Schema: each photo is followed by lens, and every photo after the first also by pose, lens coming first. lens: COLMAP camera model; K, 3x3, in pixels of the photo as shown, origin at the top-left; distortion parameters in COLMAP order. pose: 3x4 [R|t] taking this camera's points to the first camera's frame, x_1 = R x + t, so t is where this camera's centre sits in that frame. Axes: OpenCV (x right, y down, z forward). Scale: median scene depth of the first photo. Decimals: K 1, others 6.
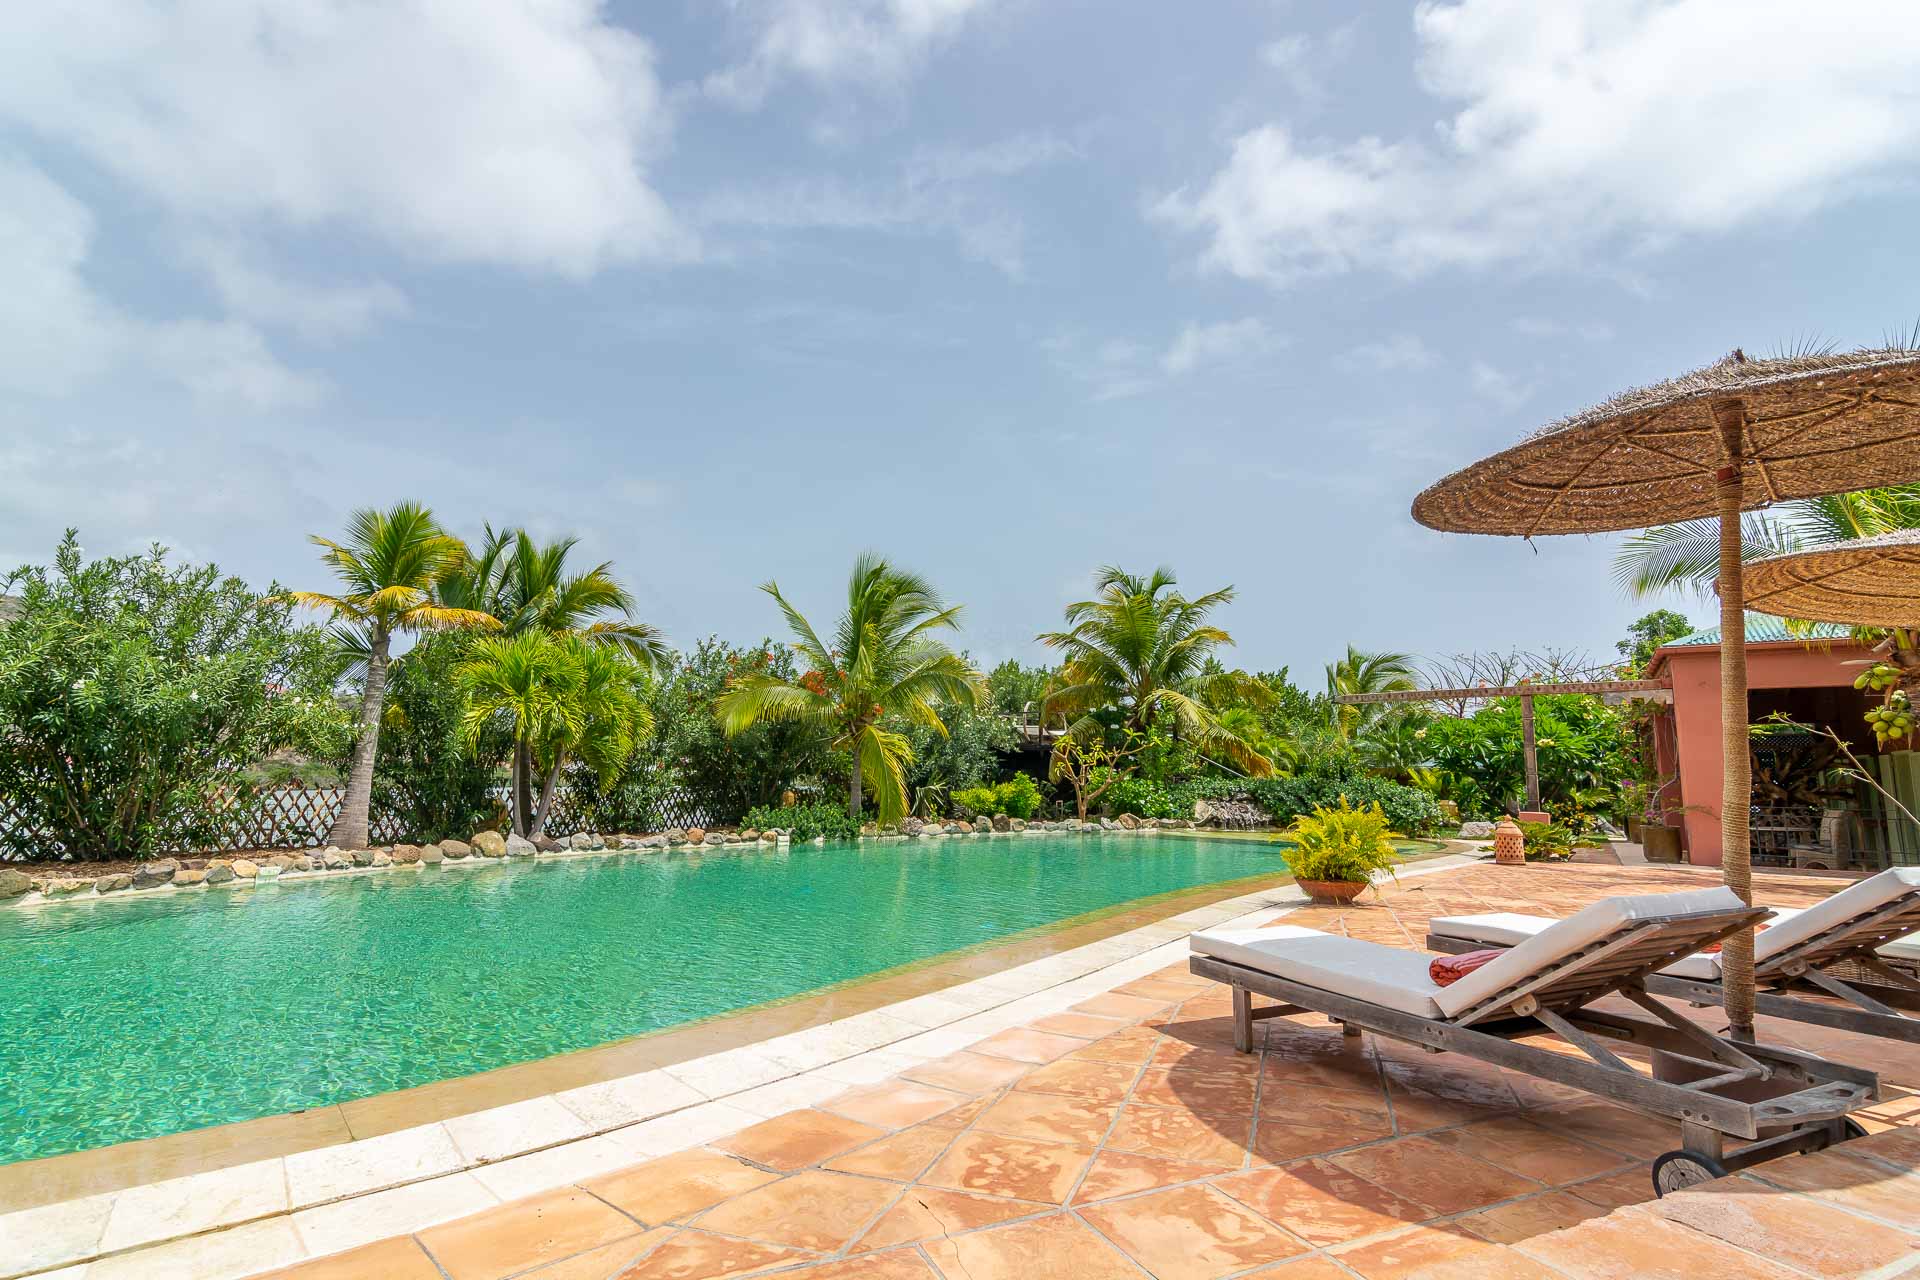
lens RADIAL K [[907.0, 0, 975.5], [0, 907.0, 628.8], [0, 0, 1]] dist [-0.001512, 0.000355]
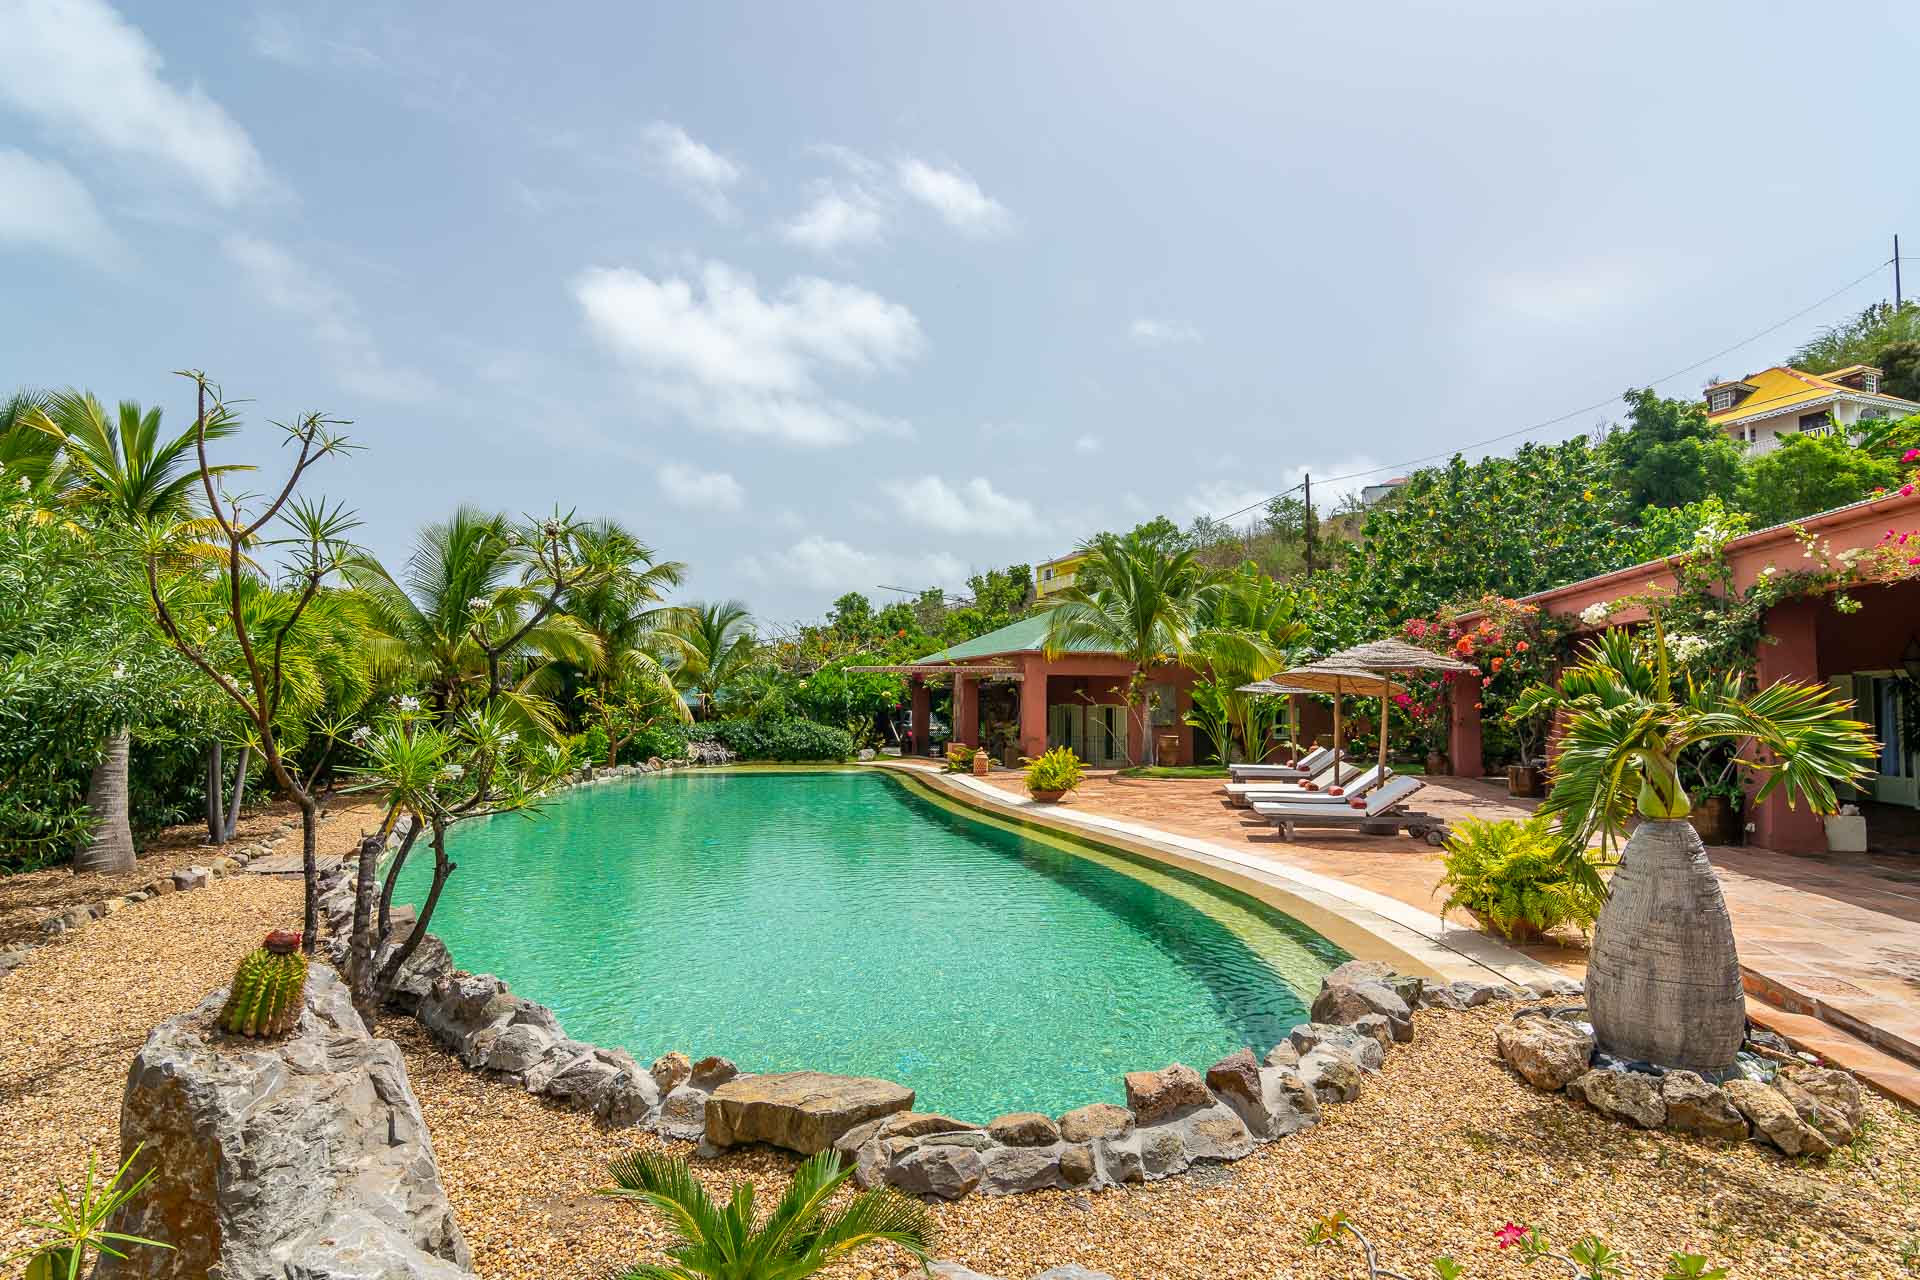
lens RADIAL K [[907.0, 0, 971.4], [0, 907.0, 656.4], [0, 0, 1]] dist [-0.001512, 0.000355]
pose [[0.587187, 0.035553, 0.808670, -0.754237], [-0.127707, 0.990592, 0.049179, -0.040745], [-0.799313, -0.132150, 0.586203, 0.044231]]
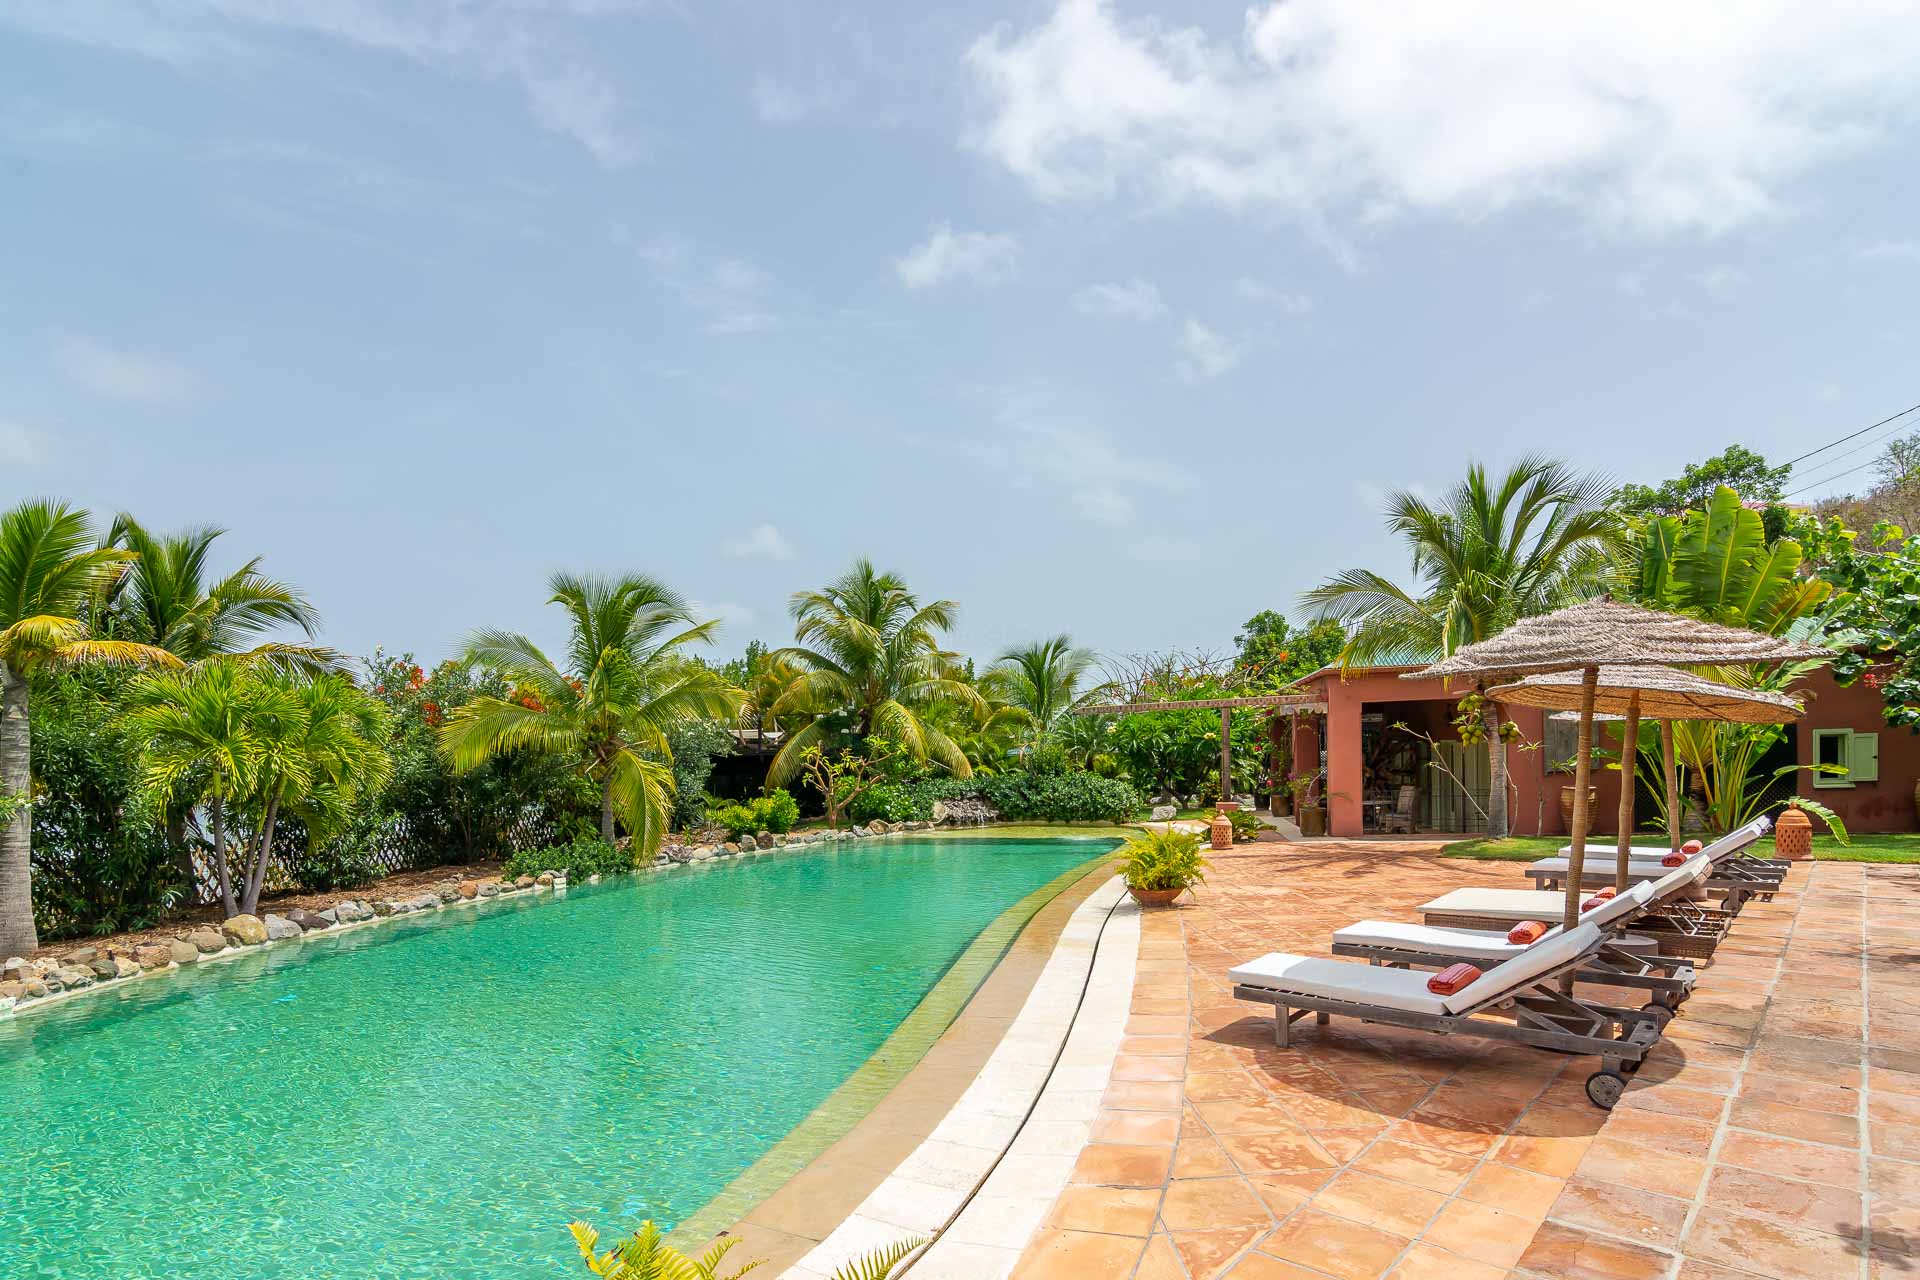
lens RADIAL K [[949.6, 0, 985.9], [0, 949.6, 761.1], [0, 0, 1]] dist [-0.002690, 0.000645]
pose [[0.920989, -0.045252, 0.386951, -0.193375], [-0.020286, 0.986314, 0.163626, -0.061102], [-0.389060, -0.158548, 0.907466, -0.032875]]
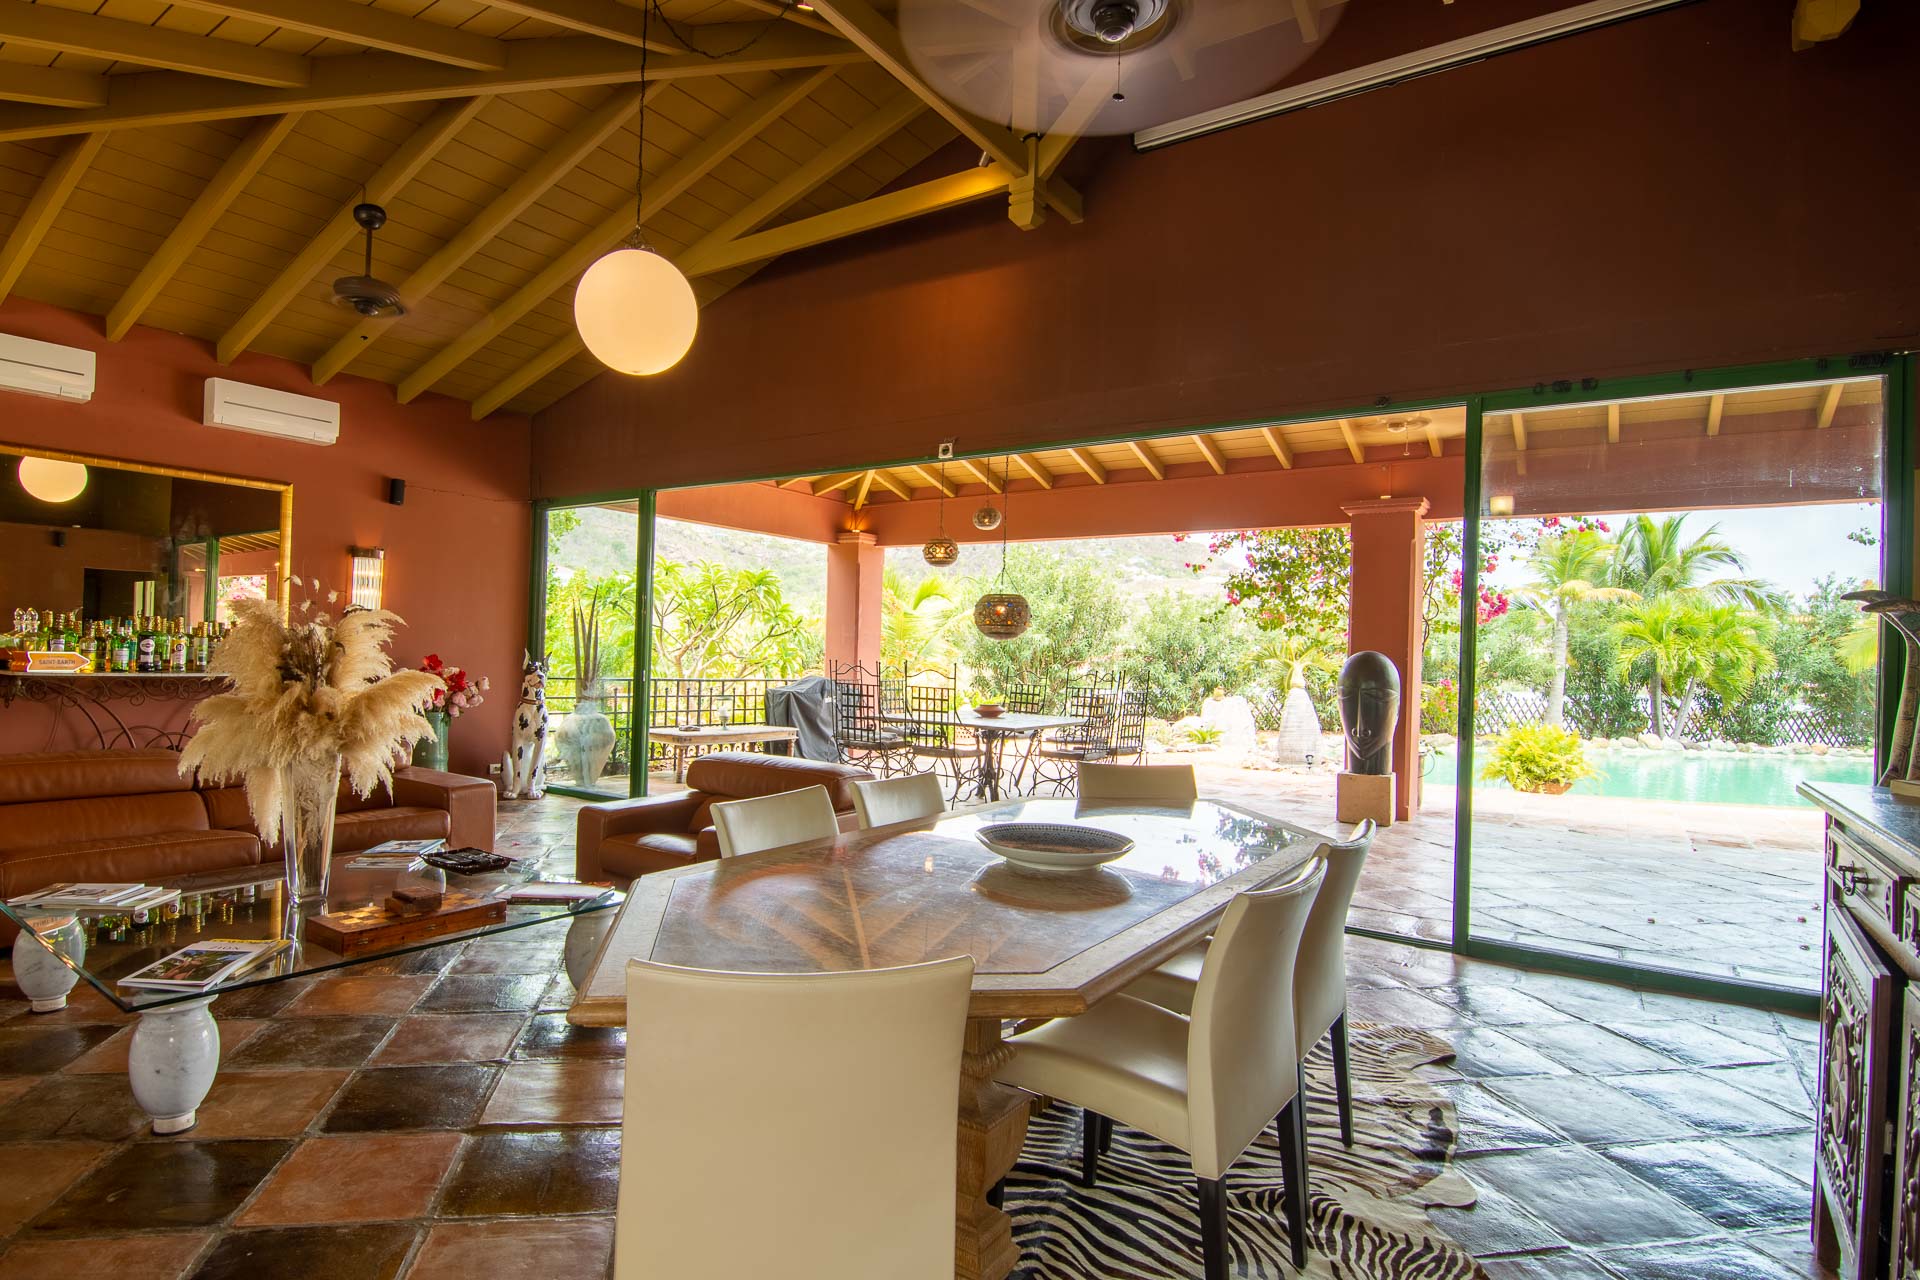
lens RADIAL K [[907.0, 0, 969.8], [0, 907.0, 649.9], [0, 0, 1]] dist [-0.001512, 0.000355]
pose [[0.492816, 0.010403, -0.870071, 0.209912], [0.116248, 0.990178, 0.077683, -0.150599], [0.862333, -0.139428, 0.486766, -0.638743]]
